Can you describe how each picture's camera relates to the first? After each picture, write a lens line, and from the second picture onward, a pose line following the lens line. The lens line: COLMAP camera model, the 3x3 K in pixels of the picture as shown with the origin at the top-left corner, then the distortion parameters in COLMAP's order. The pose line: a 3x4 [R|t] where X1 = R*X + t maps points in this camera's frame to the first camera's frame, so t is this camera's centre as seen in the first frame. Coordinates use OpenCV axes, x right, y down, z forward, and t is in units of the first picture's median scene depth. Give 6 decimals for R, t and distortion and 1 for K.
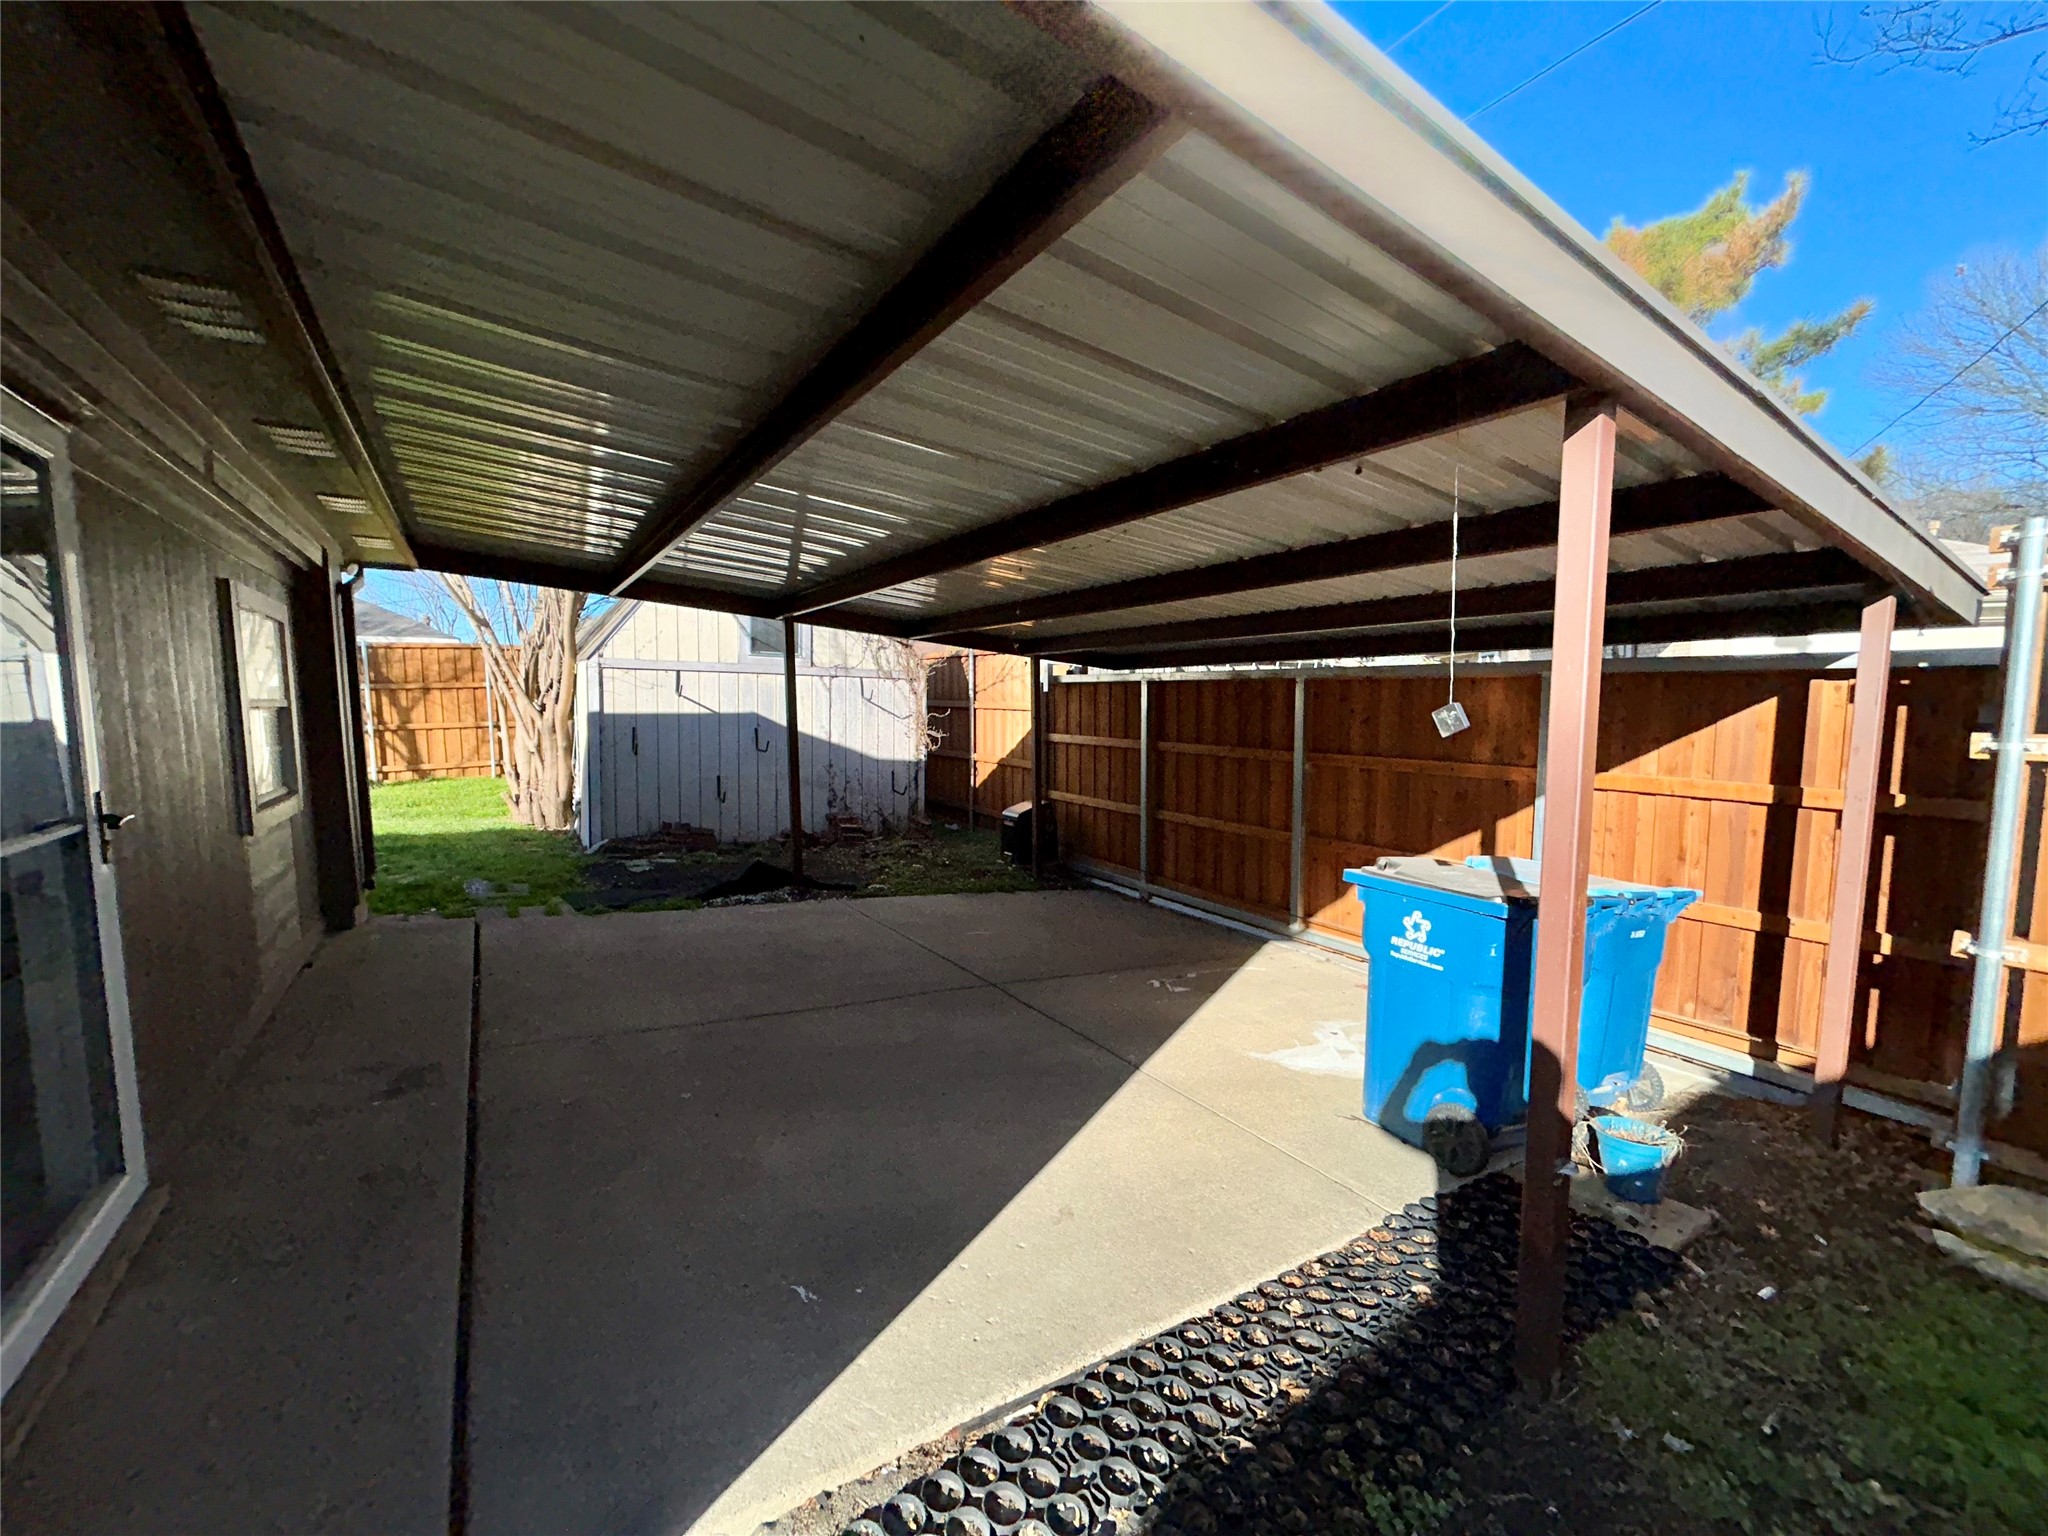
lens RADIAL K [[822.6, 0, 1021.6], [0, 822.6, 769.7], [0, 0, 1]] dist [-0.000046, 0.000027]
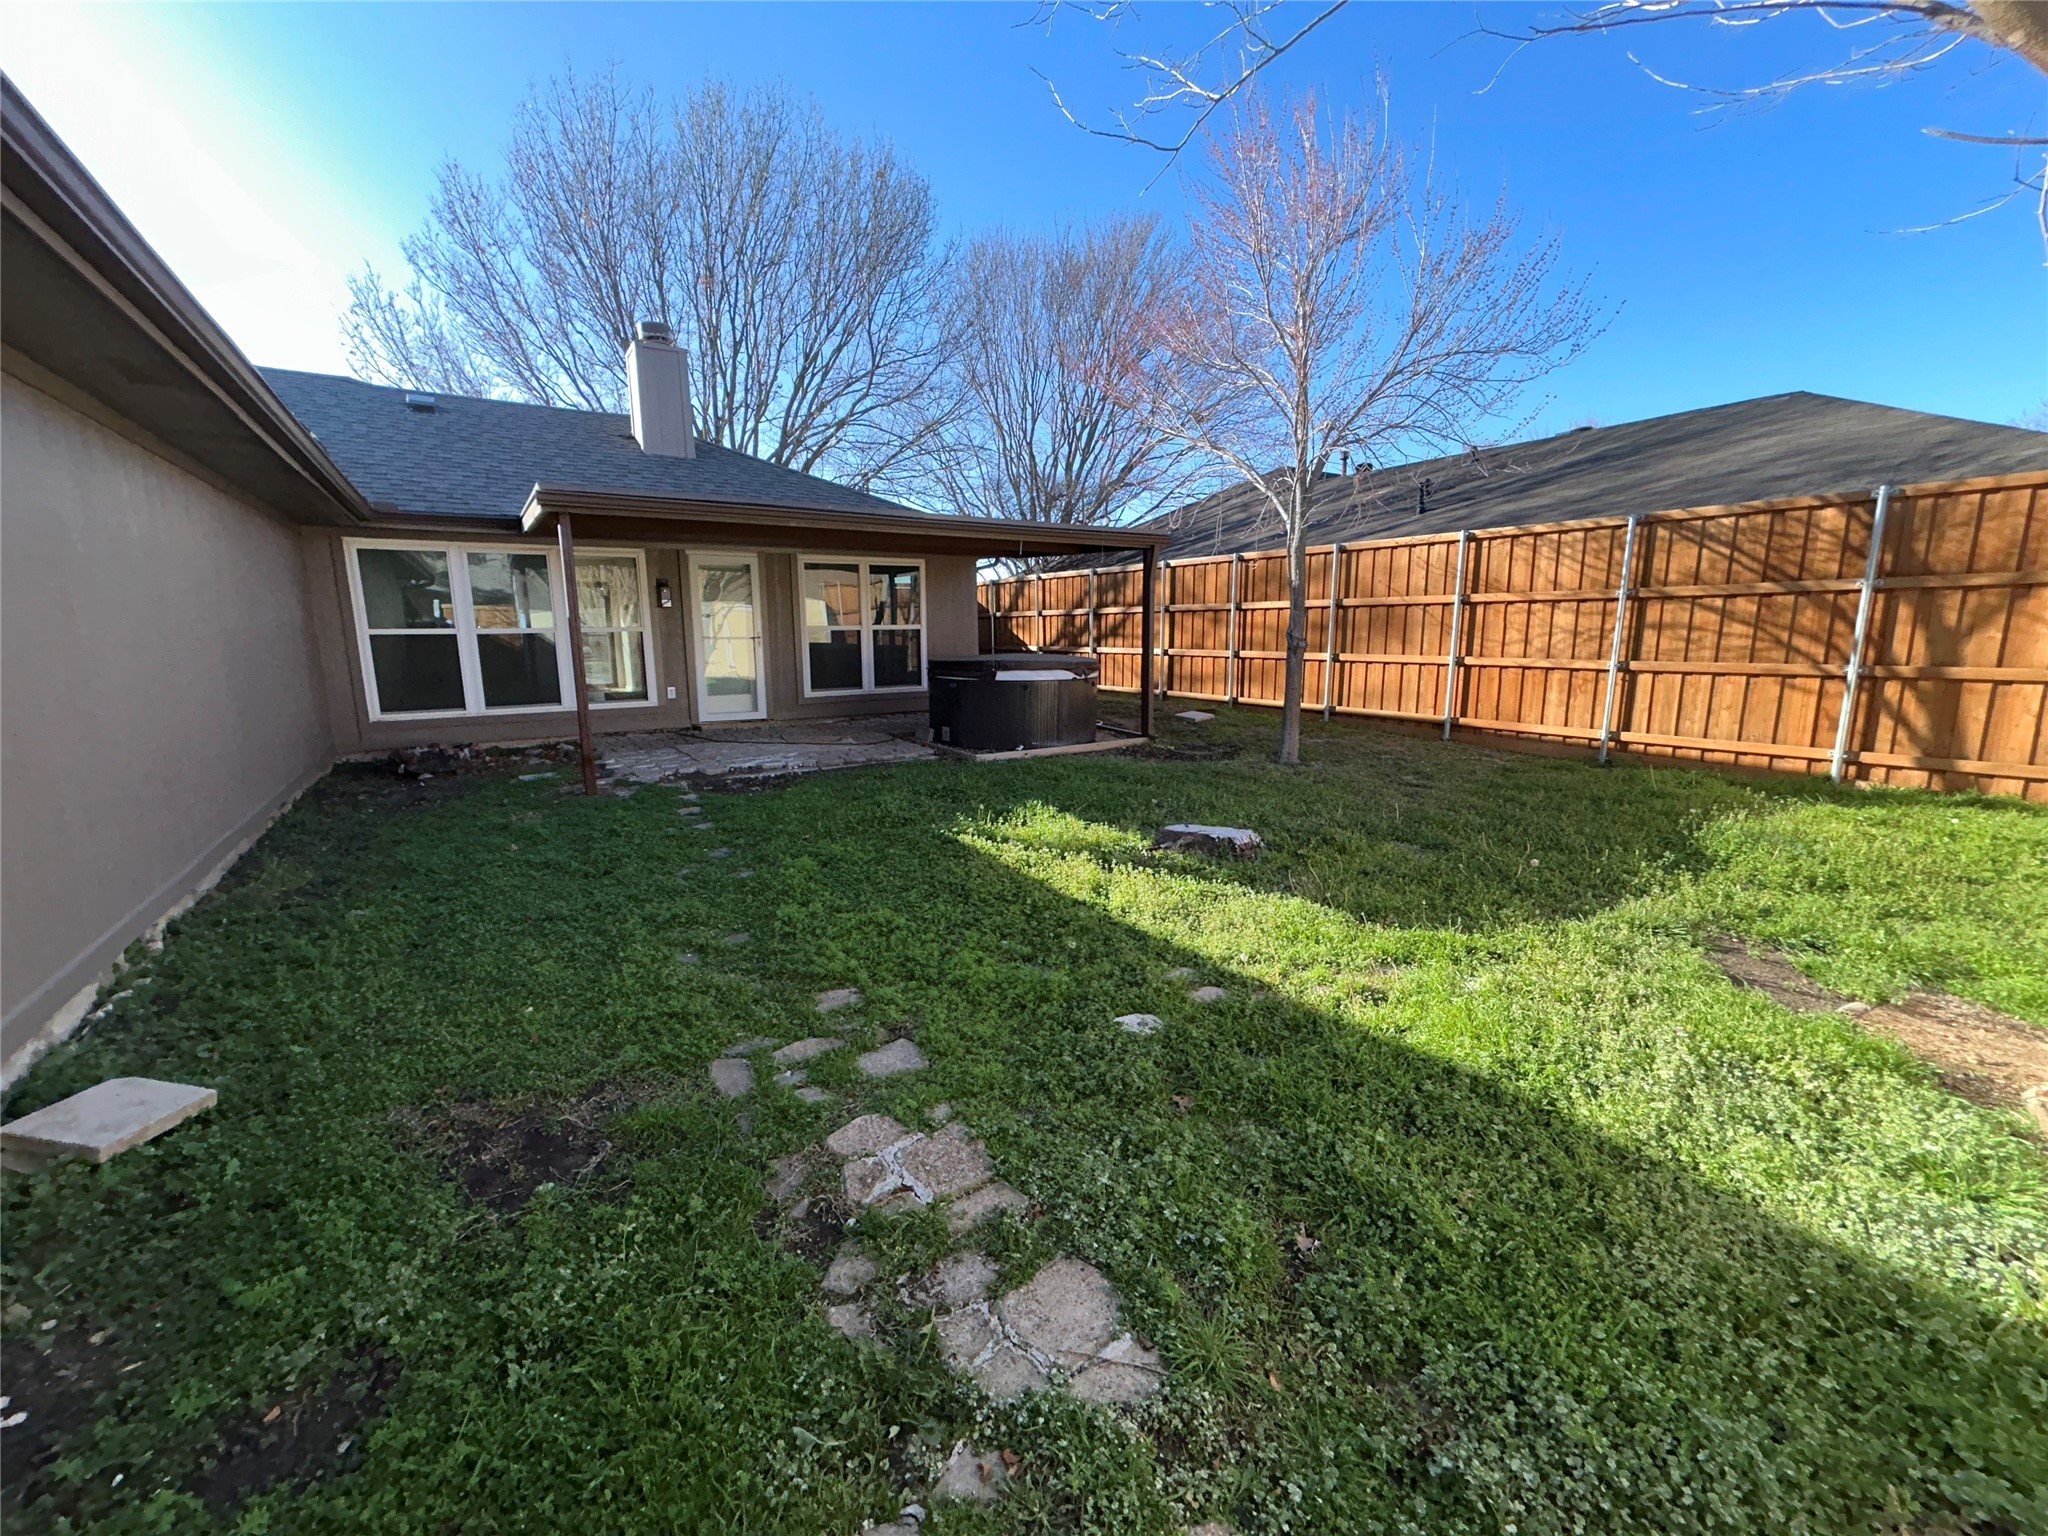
lens RADIAL K [[822.6, 0, 1024.5], [0, 822.6, 764.6], [0, 0, 1]] dist [-0.000046, 0.000027]
pose [[0.012960, 0.179236, -0.983721, -0.304105], [-0.087520, 0.980231, 0.177447, -0.039021], [0.996078, 0.083795, 0.028390, 0.493530]]
